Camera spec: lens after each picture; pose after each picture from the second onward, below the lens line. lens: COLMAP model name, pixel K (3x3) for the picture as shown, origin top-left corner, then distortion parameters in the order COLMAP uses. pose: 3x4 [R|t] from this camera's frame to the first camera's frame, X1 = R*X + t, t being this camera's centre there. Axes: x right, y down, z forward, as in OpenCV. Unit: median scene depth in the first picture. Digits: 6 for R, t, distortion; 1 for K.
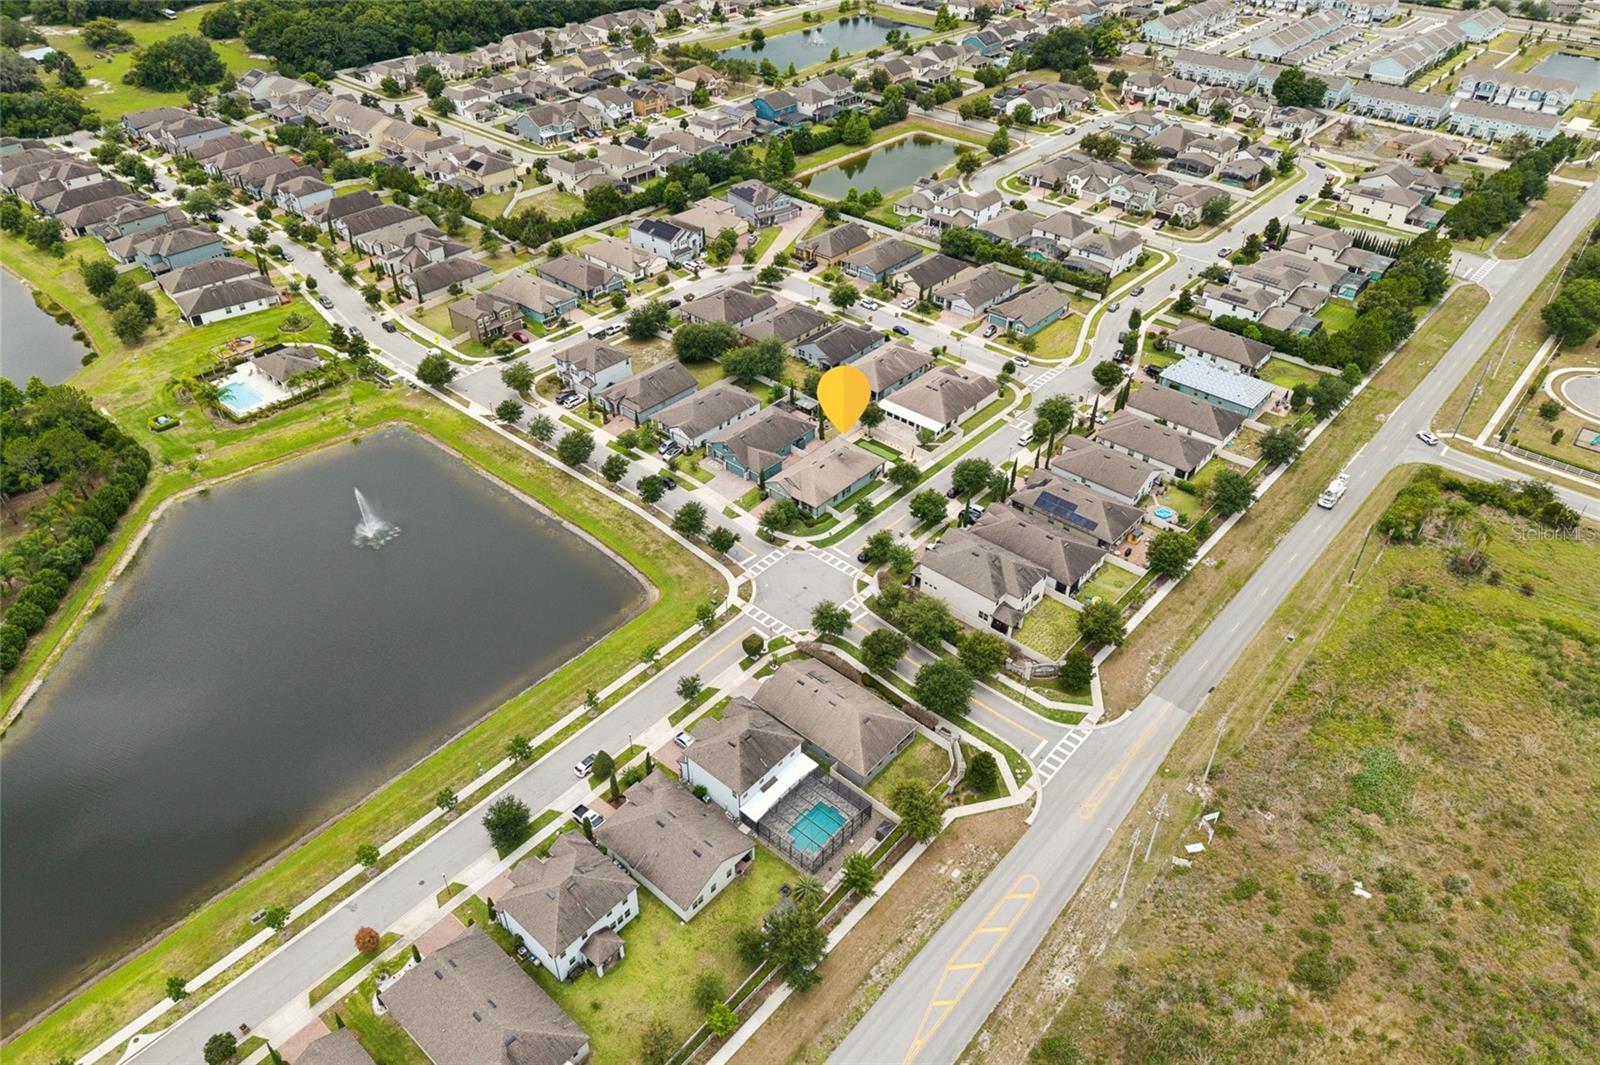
lens RADIAL K [[1107.1, 0, 784.8], [0, 1107.1, 503.5], [0, 0, 1]] dist [0.008024, 0.000268]
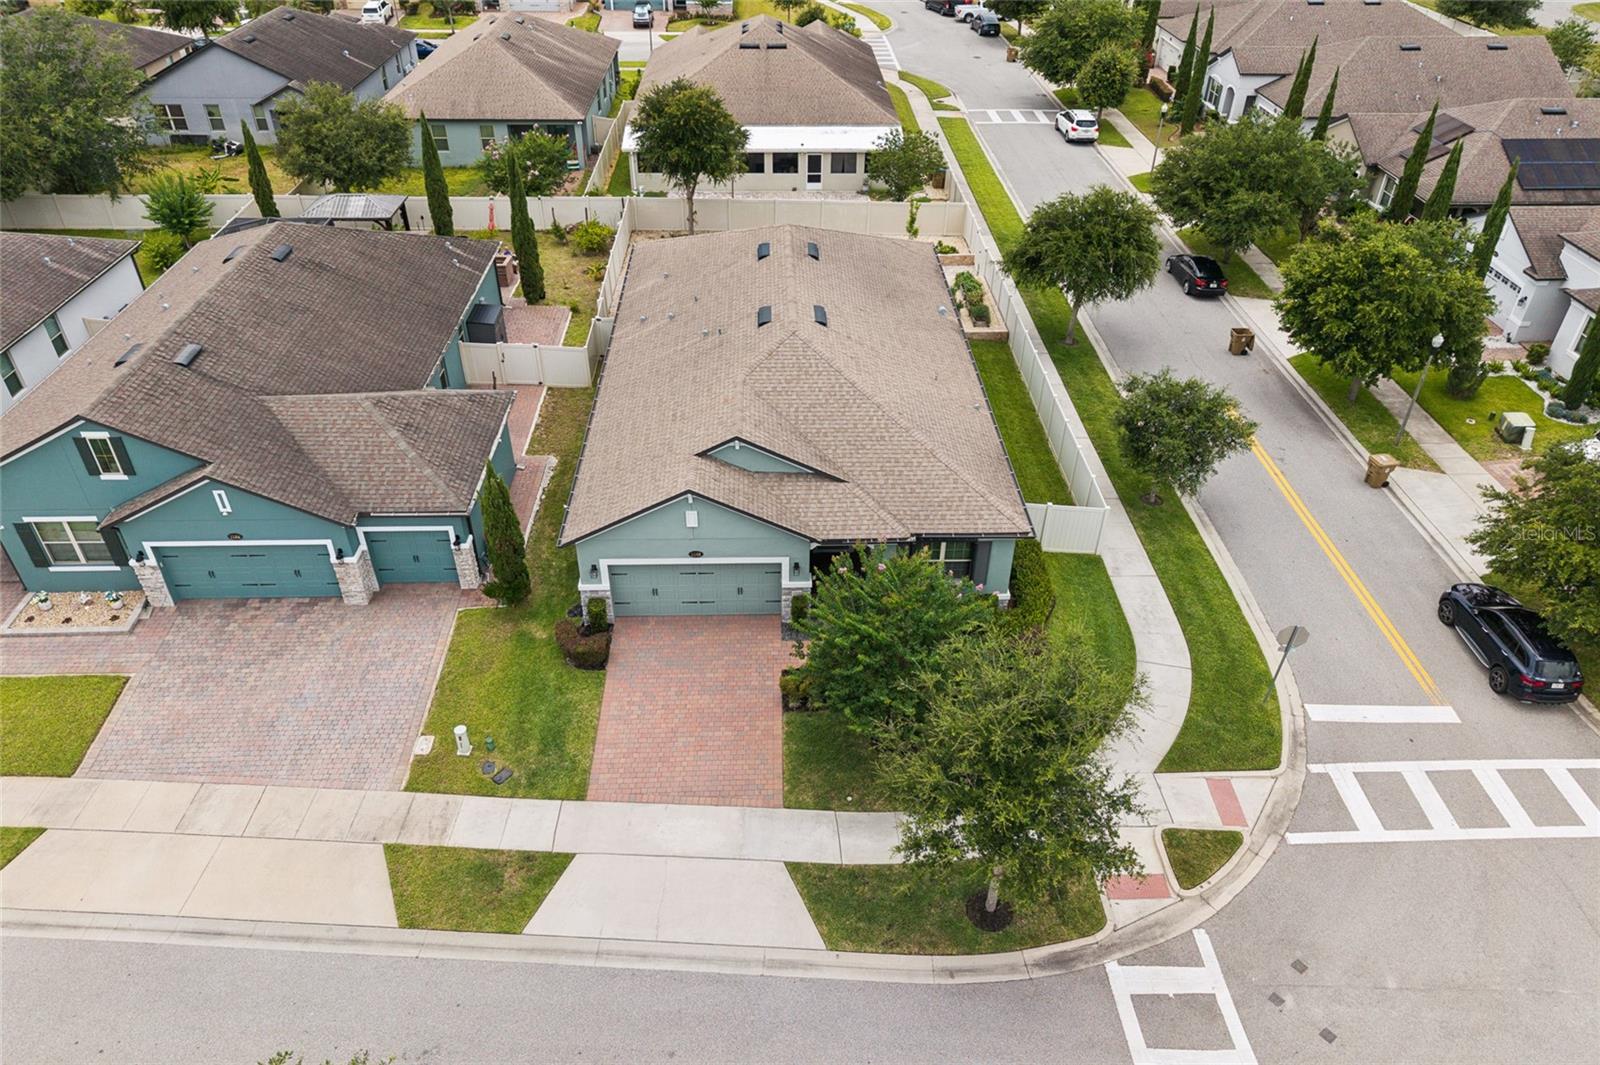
lens RADIAL K [[1076.3, 0, 800.0], [0, 1076.3, 532.5], [0, 0, 1]] dist [0.013643, 0.001051]
pose [[0.723015, -0.398487, 0.564321, -0.057719], [0.396060, 0.908393, 0.134013, -0.020828], [-0.566027, 0.126612, 0.814606, 0.683400]]
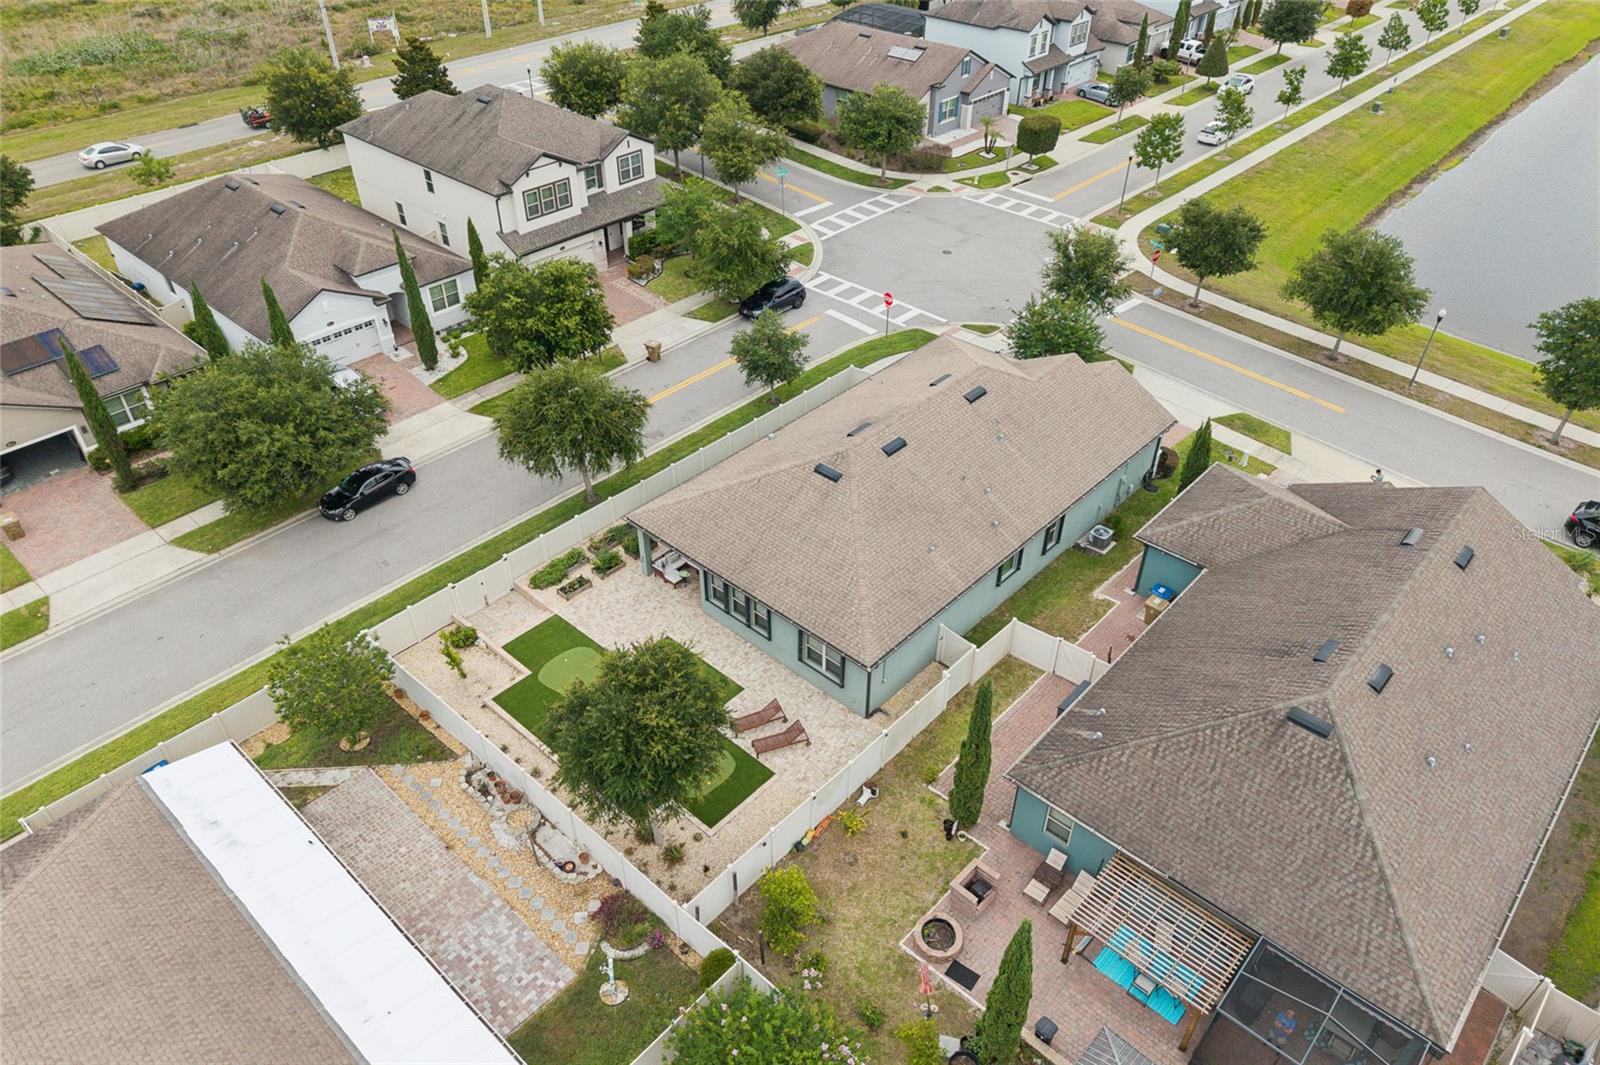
lens RADIAL K [[1107.1, 0, 784.8], [0, 1107.1, 503.5], [0, 0, 1]] dist [0.008024, 0.000268]
pose [[-0.999716, -0.017129, 0.016583, 0.047671], [0.010369, 0.313925, 0.949391, -0.188505], [-0.021467, 0.949293, -0.313658, 0.857114]]
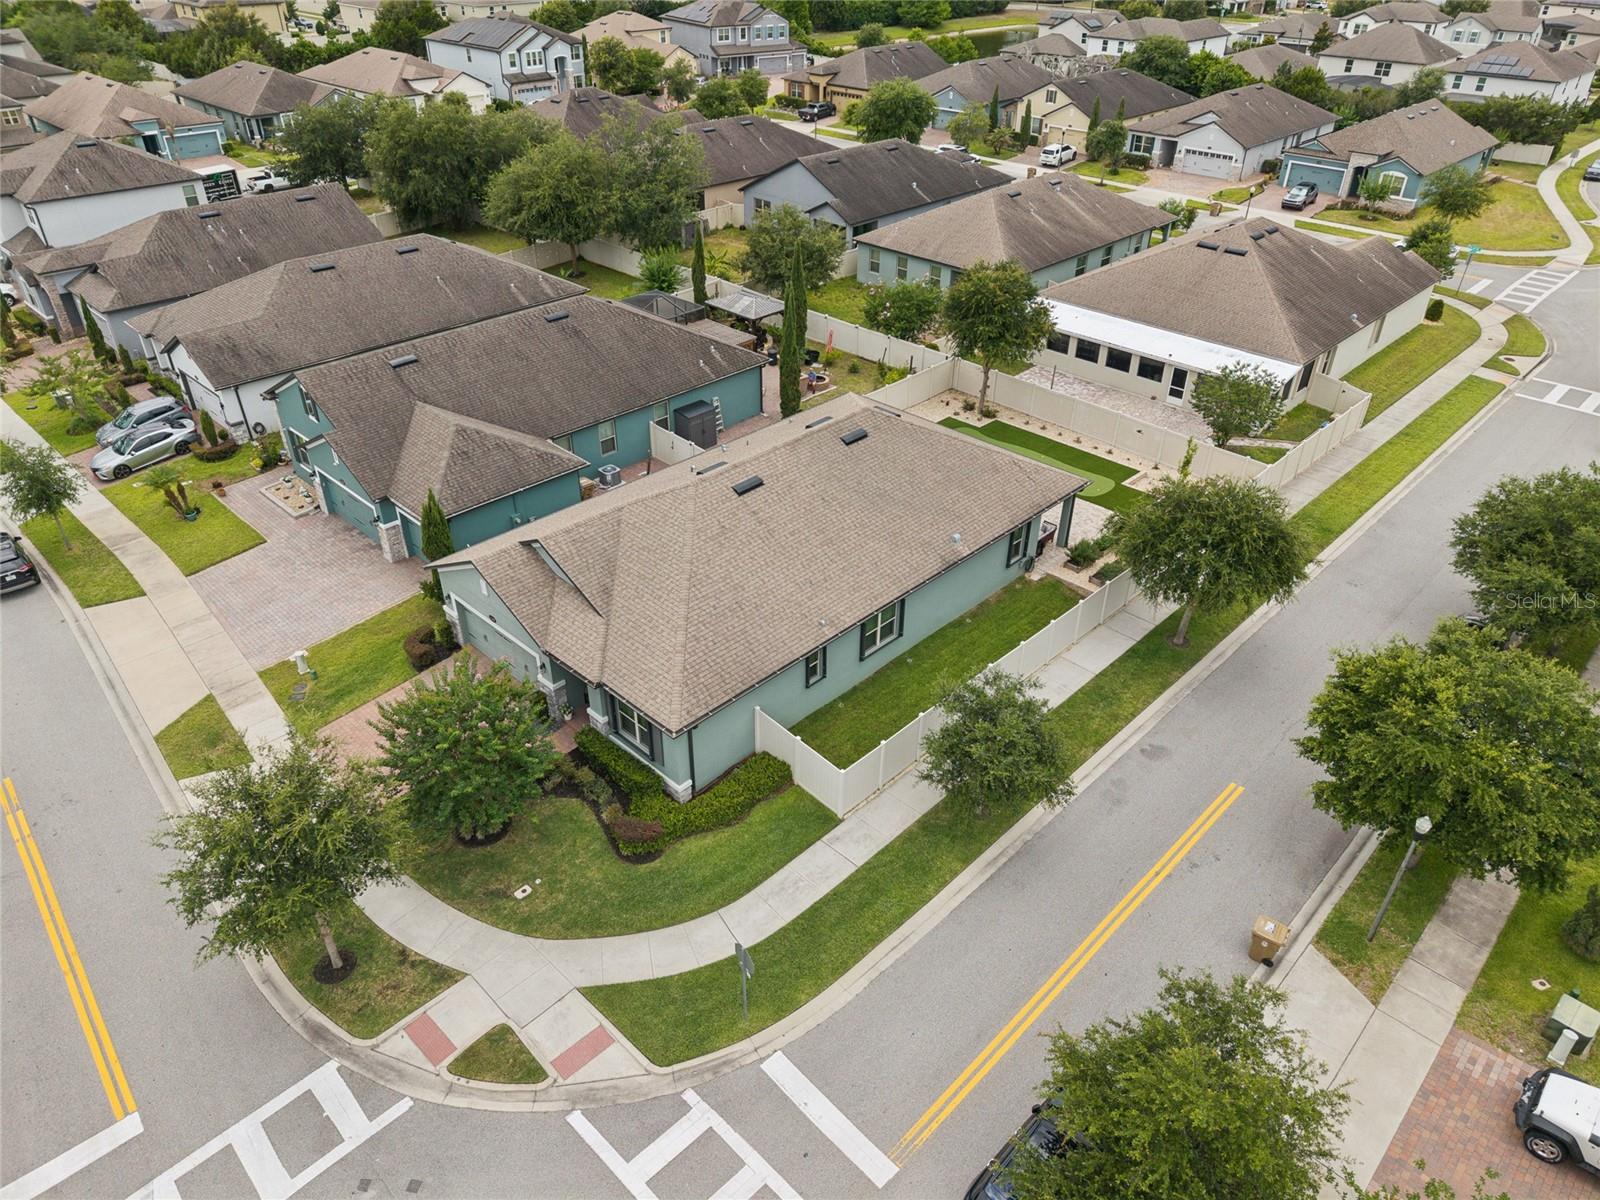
lens RADIAL K [[1071.7, 0, 800.0], [0, 1071.7, 600.0], [0, 0, 1]] dist [0.007212, -0.000666]
pose [[0.999187, 0.028495, -0.028524, 0.036865], [-0.029577, 0.998829, -0.038274, -0.006723], [0.027400, 0.039086, 0.998860, 0.648967]]
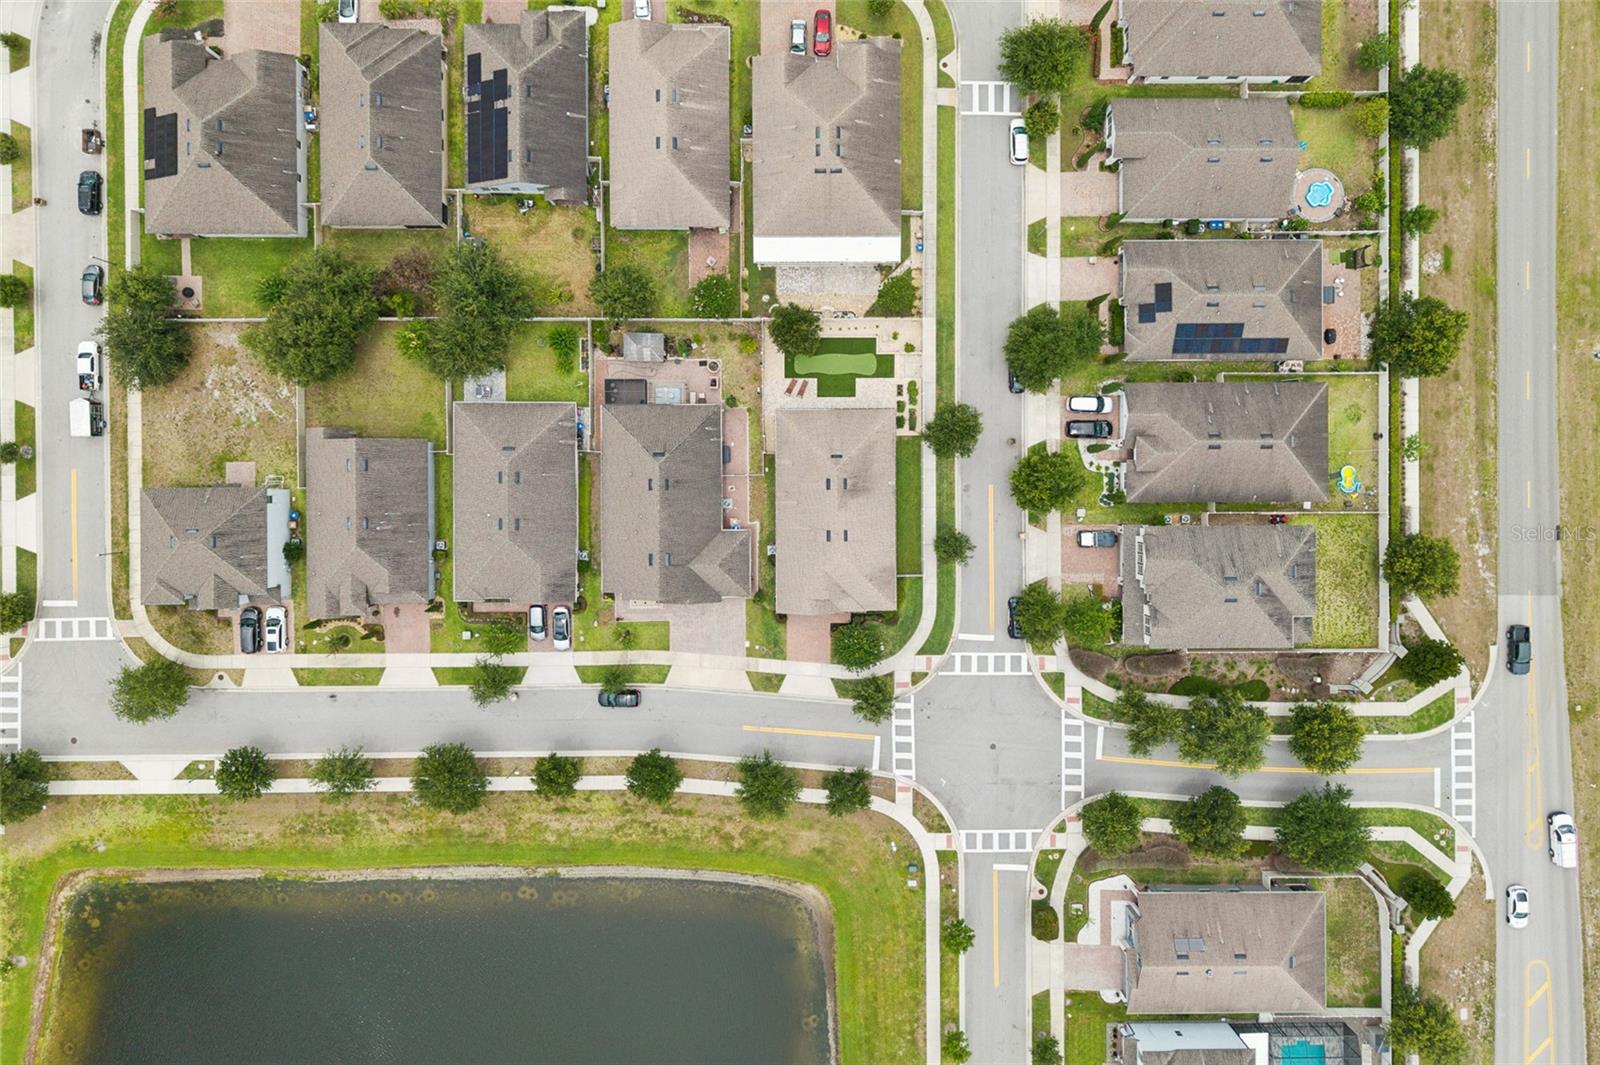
lens RADIAL K [[1083.4, 0, 827.8], [0, 1083.4, 528.3], [0, 0, 1]] dist [-0.001180, -0.002066]
pose [[0.741368, -0.671081, 0.004886, 0.020514], [0.381986, 0.427959, 0.819108, -0.373656], [-0.551779, -0.605394, 0.573618, 0.546160]]
